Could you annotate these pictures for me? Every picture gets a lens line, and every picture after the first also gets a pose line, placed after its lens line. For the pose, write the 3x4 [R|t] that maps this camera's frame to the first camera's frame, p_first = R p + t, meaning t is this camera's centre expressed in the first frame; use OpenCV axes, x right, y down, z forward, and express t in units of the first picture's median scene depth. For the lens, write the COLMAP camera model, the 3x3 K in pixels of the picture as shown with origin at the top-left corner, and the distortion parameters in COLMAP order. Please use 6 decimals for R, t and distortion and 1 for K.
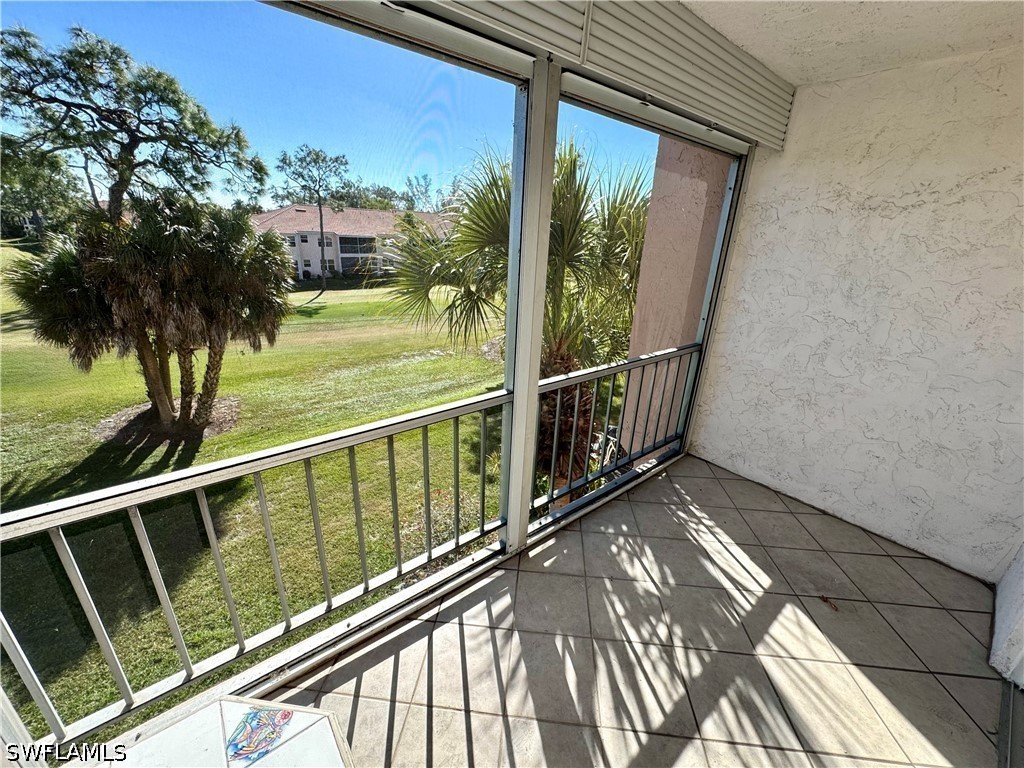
lens RADIAL K [[411.3, 0, 511.1], [0, 411.3, 386.0], [0, 0, 1]] dist [-0.002609, 0.000363]
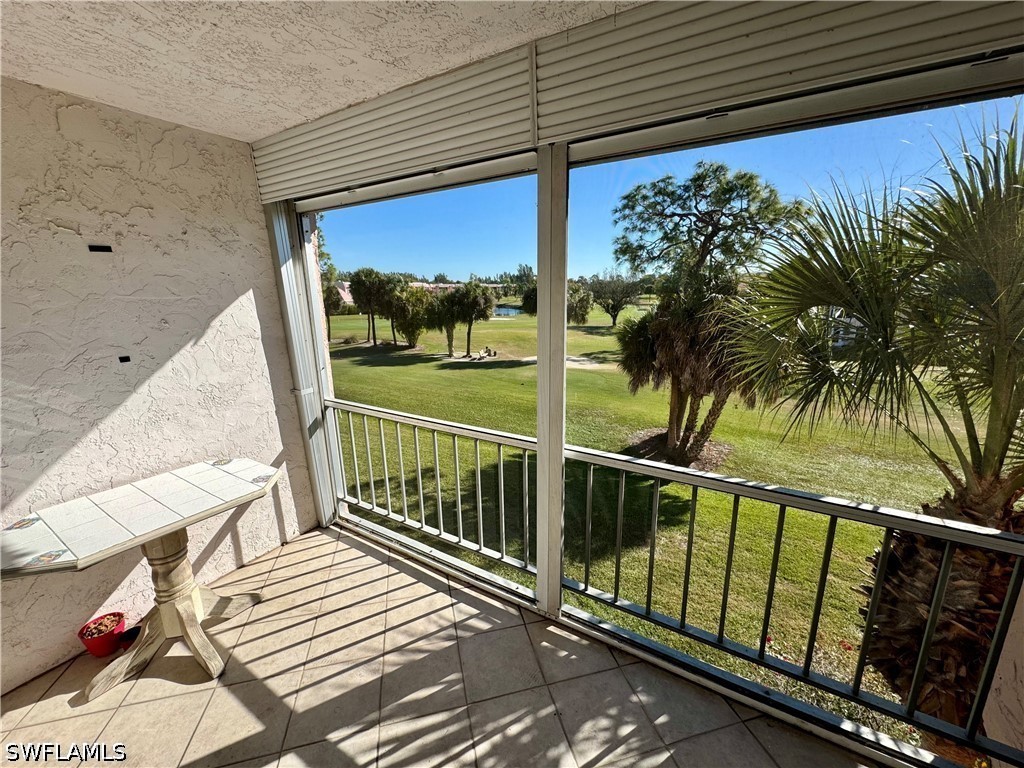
lens RADIAL K [[411.3, 0, 511.1], [0, 411.3, 386.0], [0, 0, 1]] dist [-0.002609, 0.000363]
pose [[0.327343, 0.169317, -0.929612, 0.170377], [-0.303011, 0.950667, 0.066453, -0.030953], [0.895003, 0.259930, 0.362499, 0.096230]]
